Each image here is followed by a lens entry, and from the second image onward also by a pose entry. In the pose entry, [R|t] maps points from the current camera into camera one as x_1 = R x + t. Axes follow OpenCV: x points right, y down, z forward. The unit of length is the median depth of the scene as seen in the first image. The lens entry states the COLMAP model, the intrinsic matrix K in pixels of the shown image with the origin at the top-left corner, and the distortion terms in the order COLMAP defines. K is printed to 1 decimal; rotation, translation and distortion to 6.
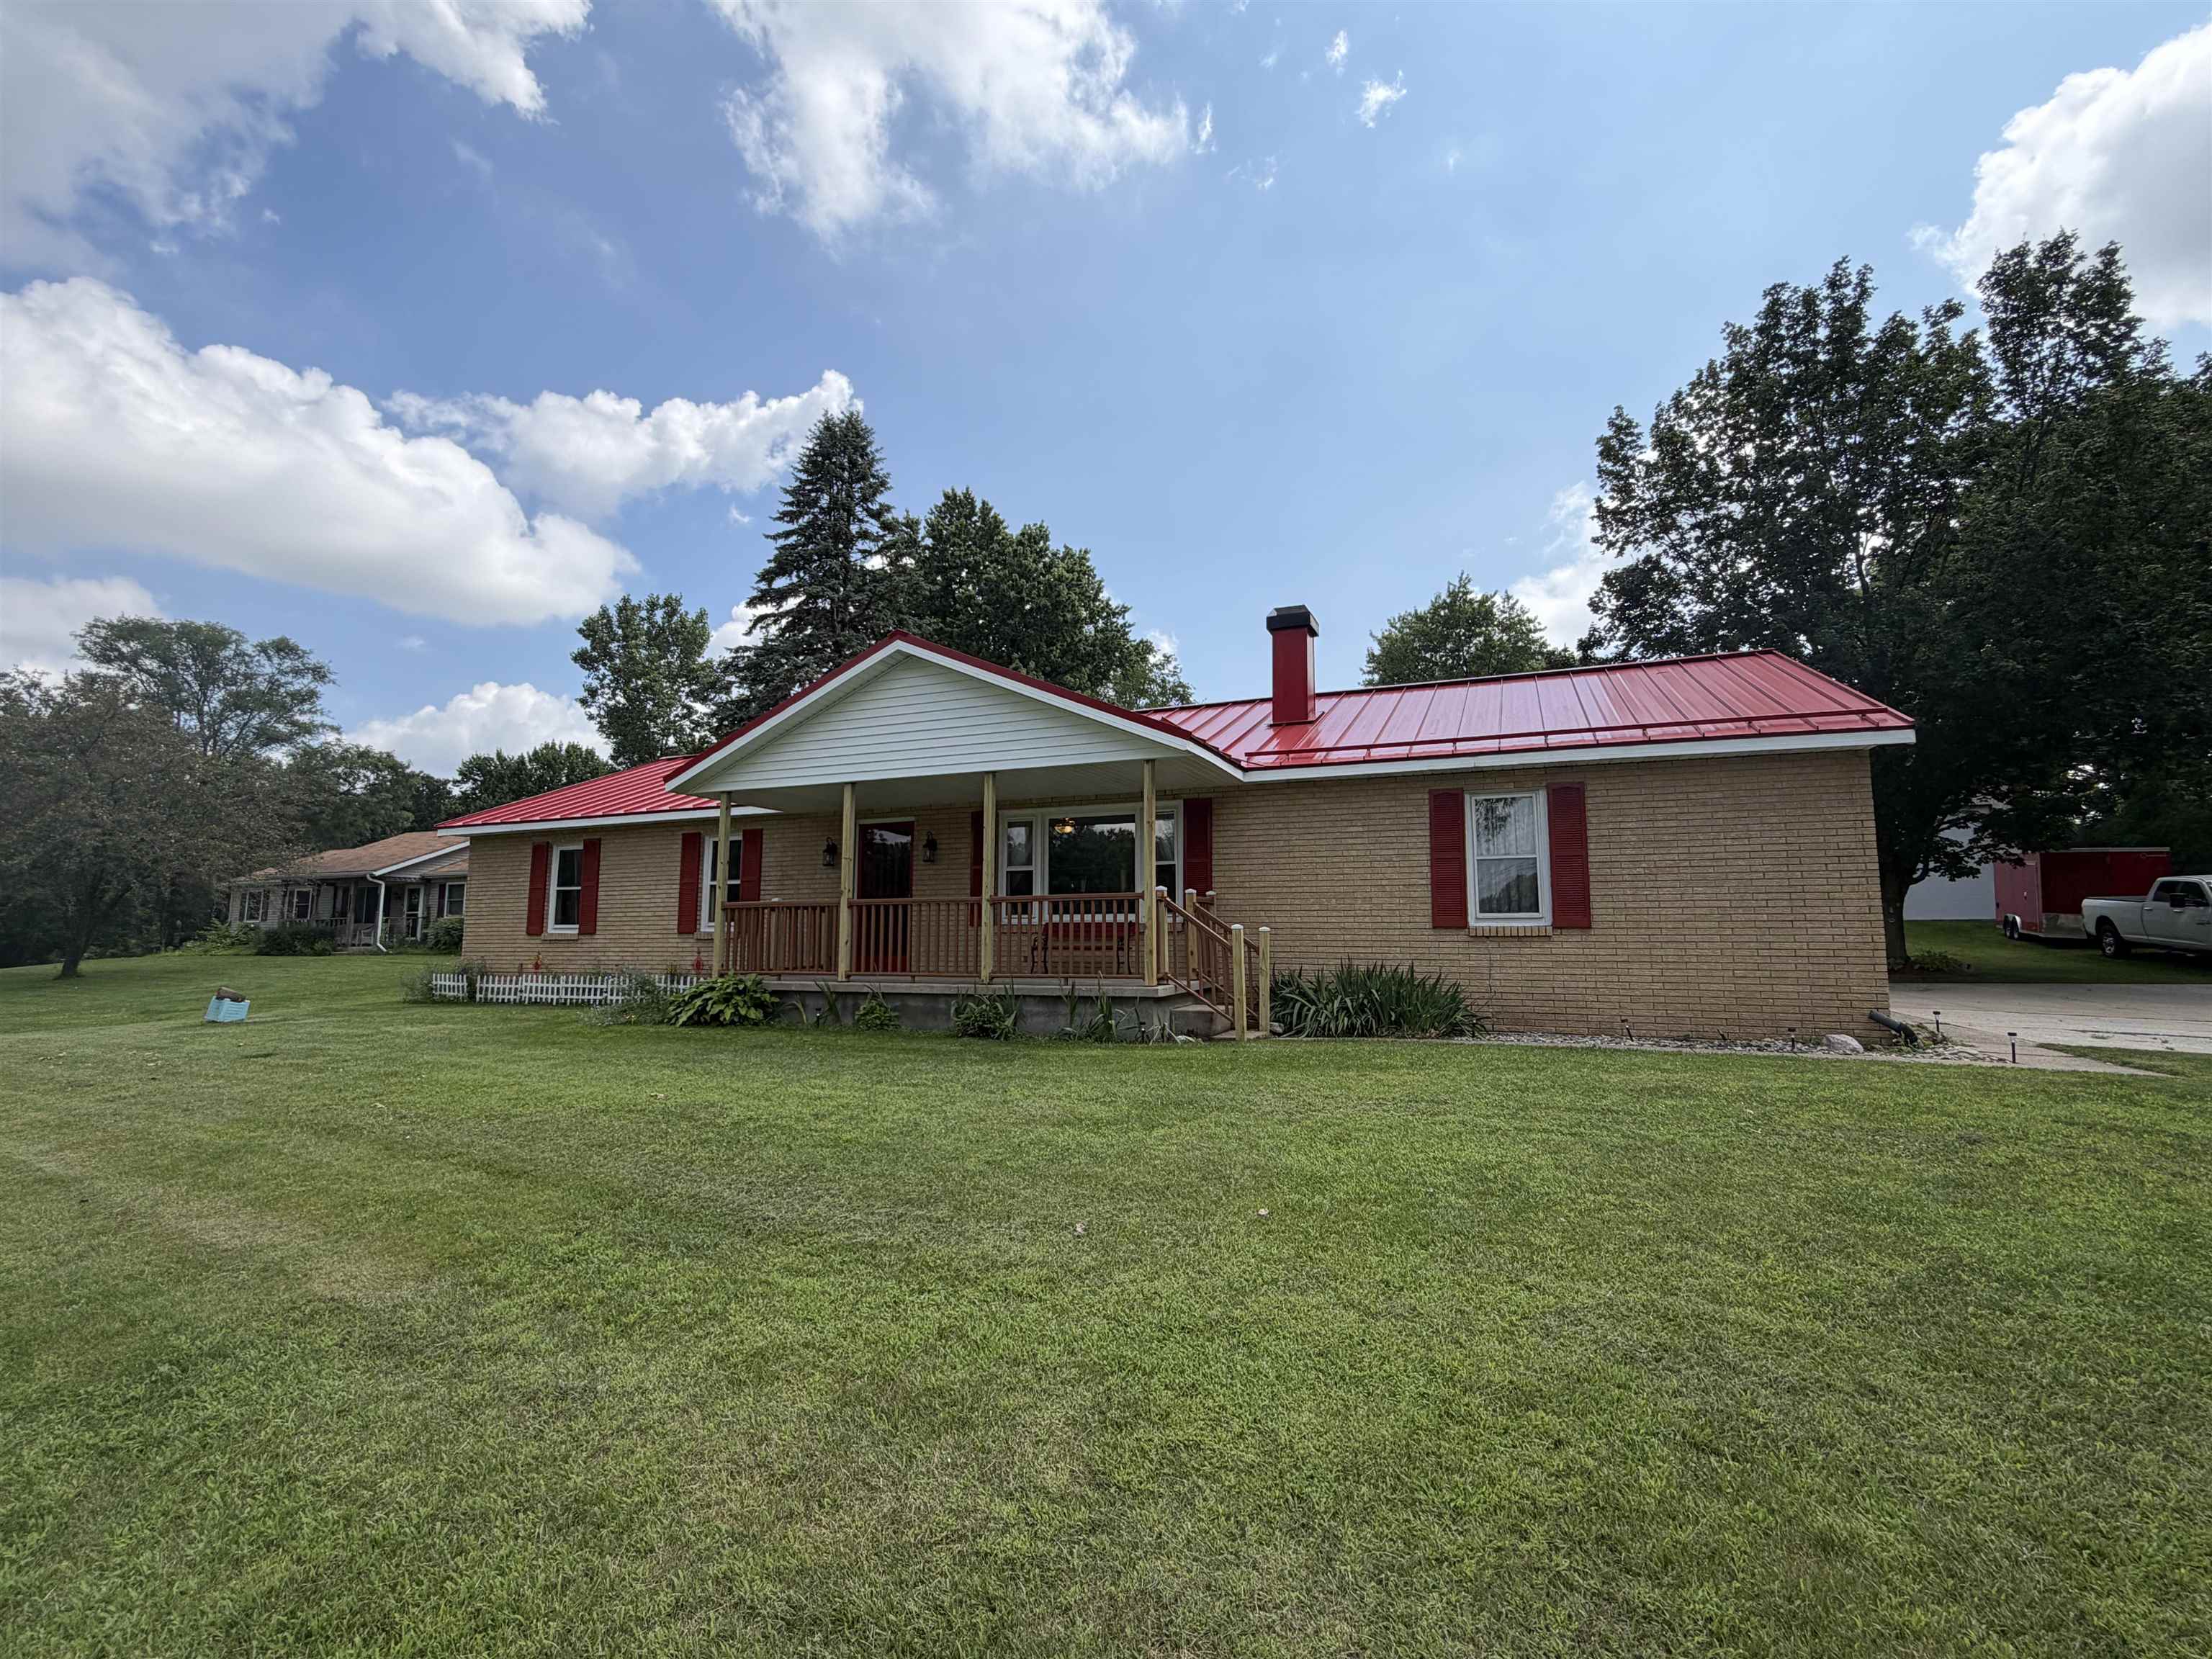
lens RADIAL K [[968.8, 0, 1106.0], [0, 968.8, 829.5], [0, 0, 1]] dist [0.025066, 0.000071]
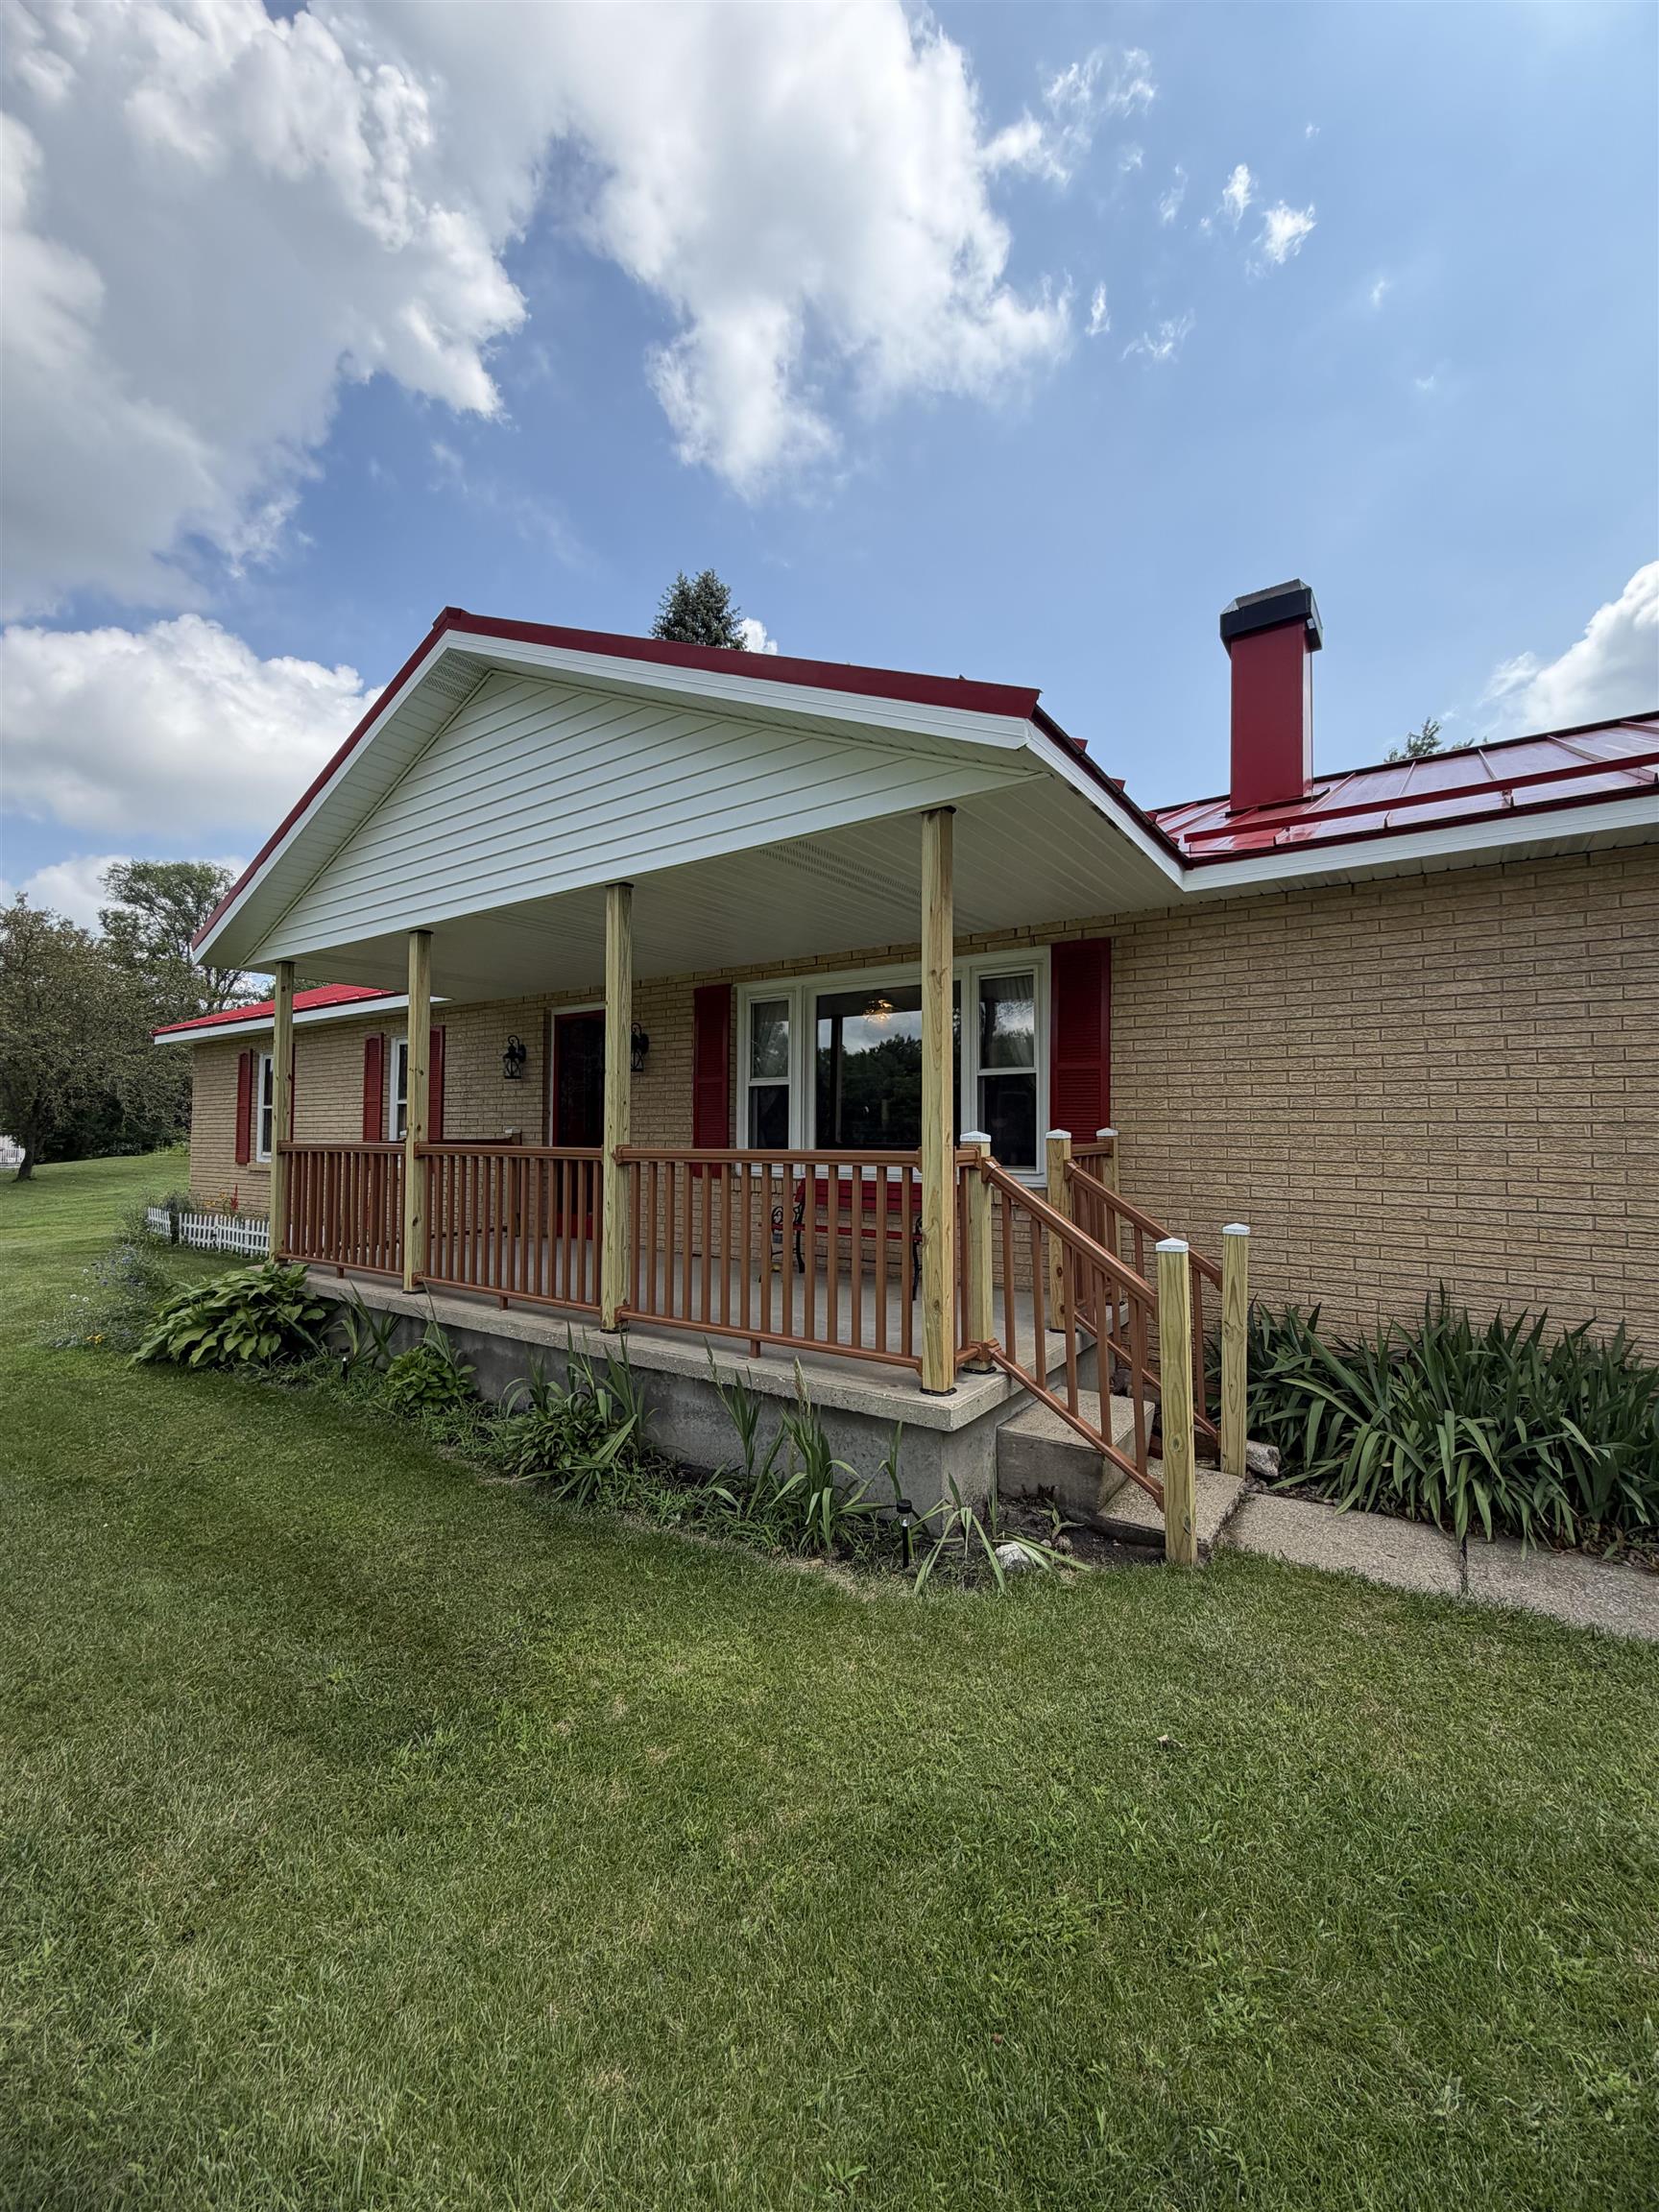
lens RADIAL K [[876.1, 0, 844.9], [0, 876.1, 1103.4], [0, 0, 1]] dist [-0.000683, -0.000086]
pose [[0.983784, -0.004617, -0.179298, 0.047259], [0.019198, 0.996636, 0.079672, 0.010680], [0.178327, -0.081822, 0.980563, 0.441420]]
